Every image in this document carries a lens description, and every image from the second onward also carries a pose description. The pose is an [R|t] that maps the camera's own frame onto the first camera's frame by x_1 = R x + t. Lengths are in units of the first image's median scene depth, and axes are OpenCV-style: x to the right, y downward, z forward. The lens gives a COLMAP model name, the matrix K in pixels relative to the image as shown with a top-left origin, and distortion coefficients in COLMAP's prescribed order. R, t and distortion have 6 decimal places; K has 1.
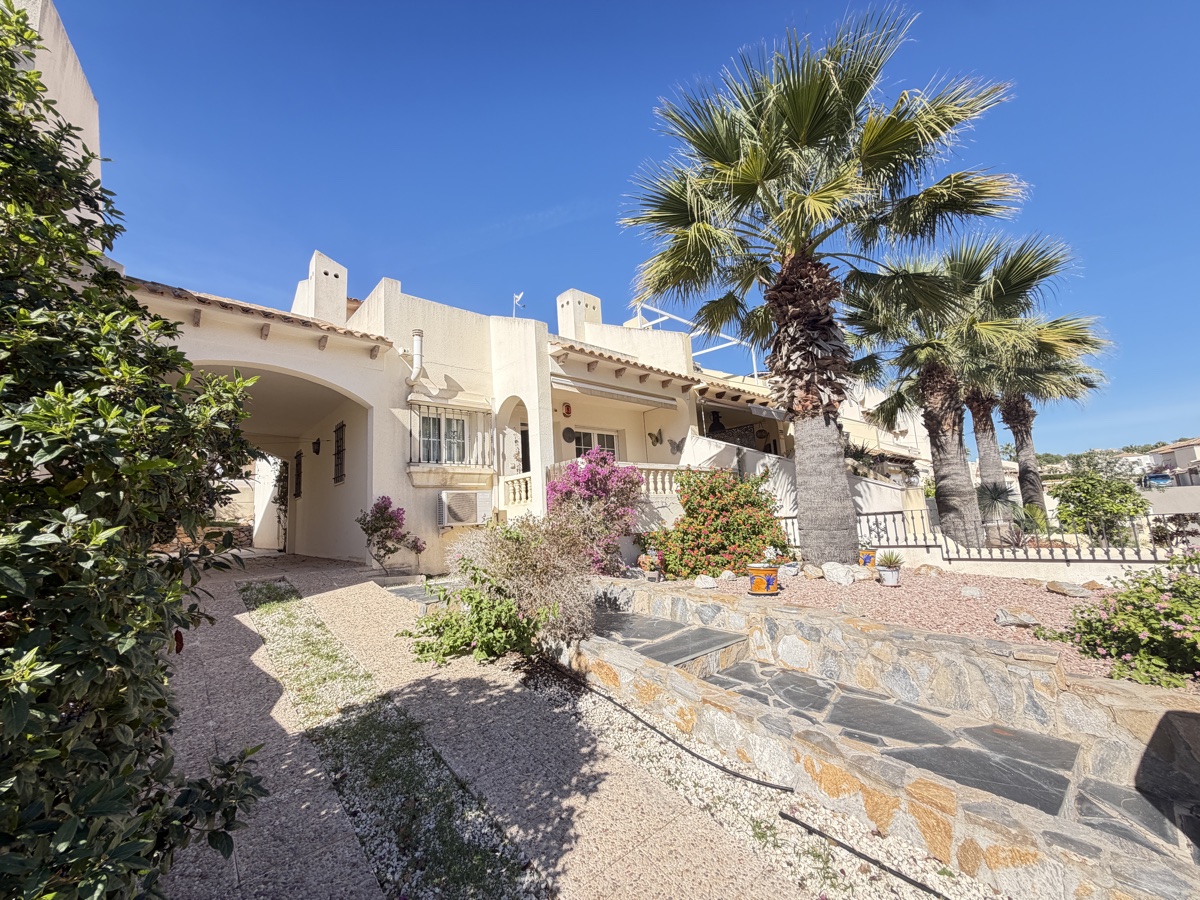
lens RADIAL K [[479.3, 0, 598.0], [0, 479.3, 451.9], [0, 0, 1]] dist [0.001091, -0.000429]
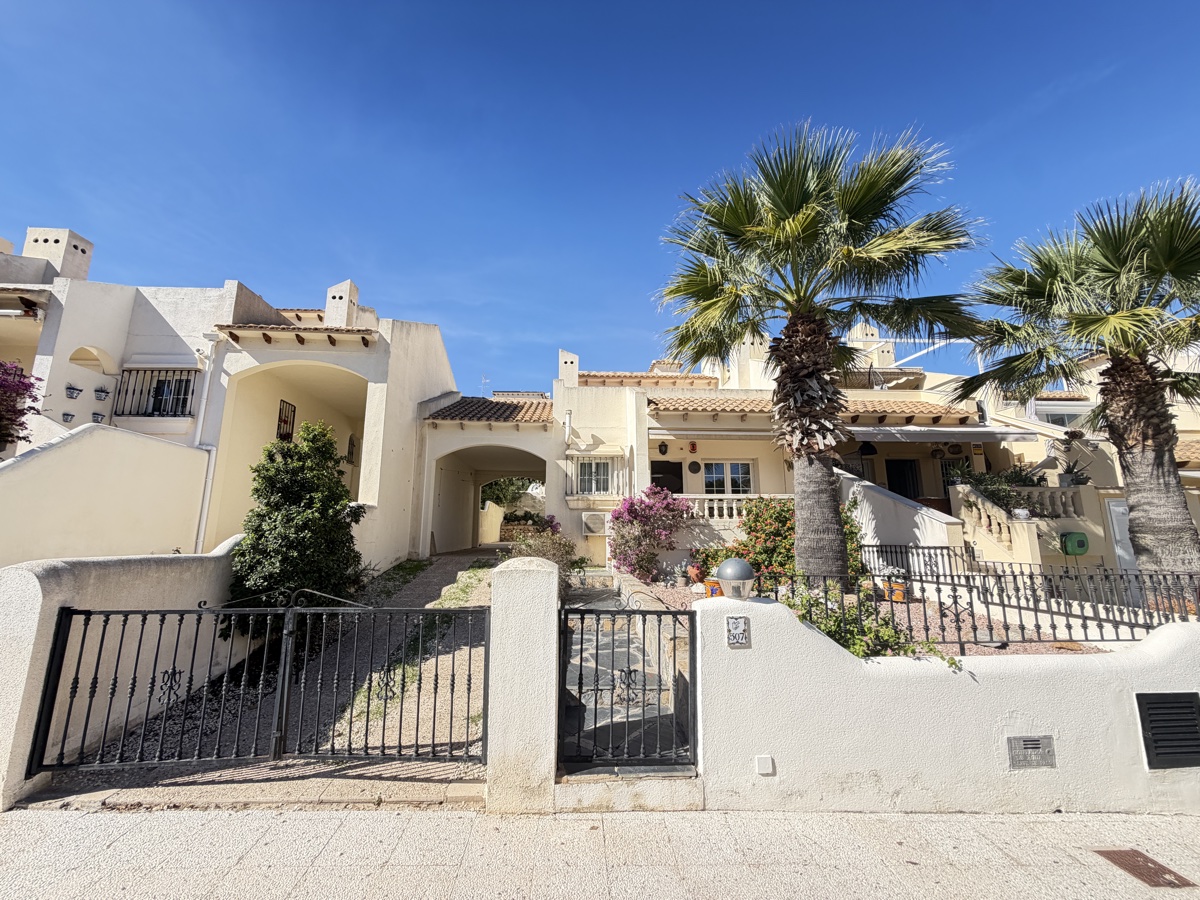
lens RADIAL K [[479.3, 0, 598.0], [0, 479.3, 451.9], [0, 0, 1]] dist [0.001091, -0.000429]
pose [[0.774864, -0.053253, -0.629881, 0.653252], [0.045059, 0.998564, -0.028992, -0.062036], [0.630520, -0.005917, 0.776150, -0.160751]]
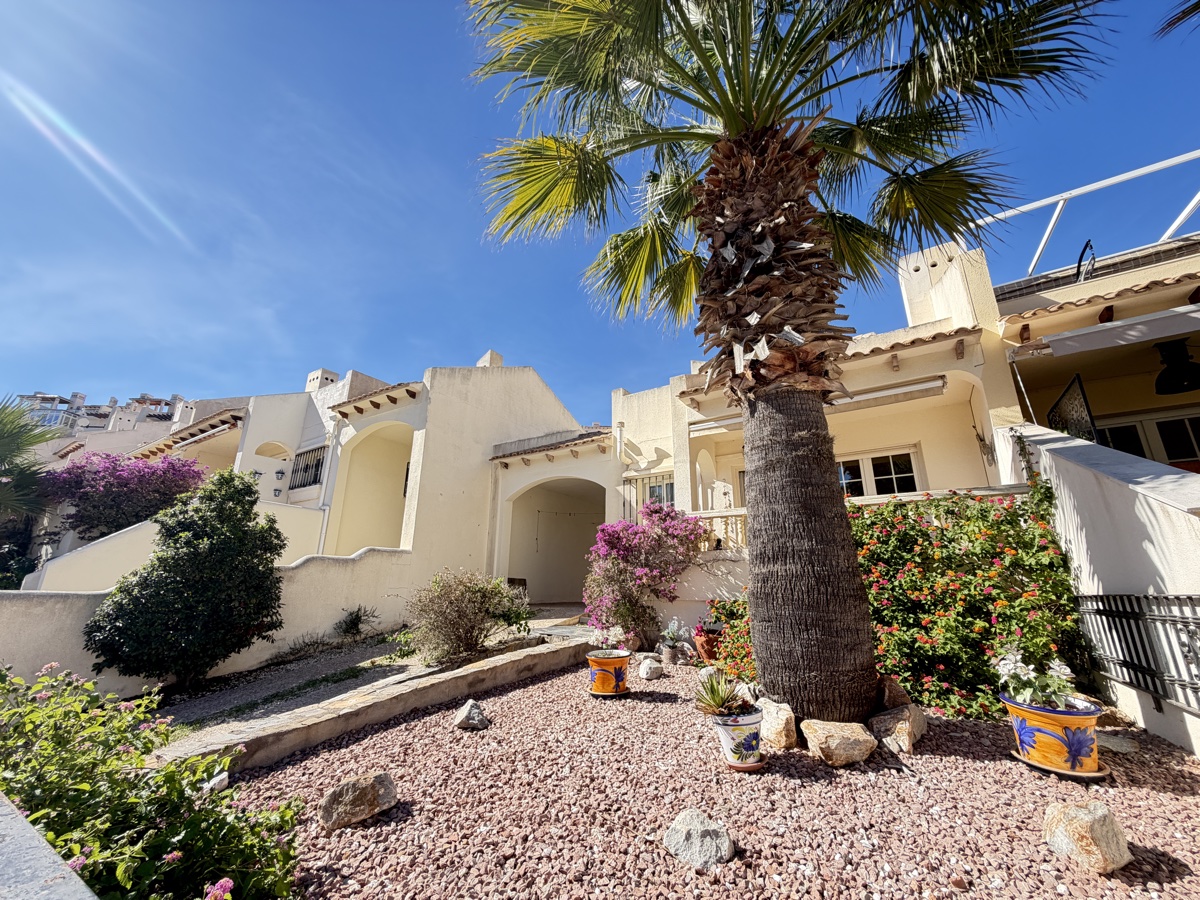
lens RADIAL K [[479.3, 0, 598.0], [0, 479.3, 451.9], [0, 0, 1]] dist [0.001091, -0.000429]
pose [[0.253295, -0.211821, -0.943914, 0.752456], [0.117085, 0.975273, -0.187439, 0.051553], [0.960277, -0.063041, 0.271833, 0.558025]]
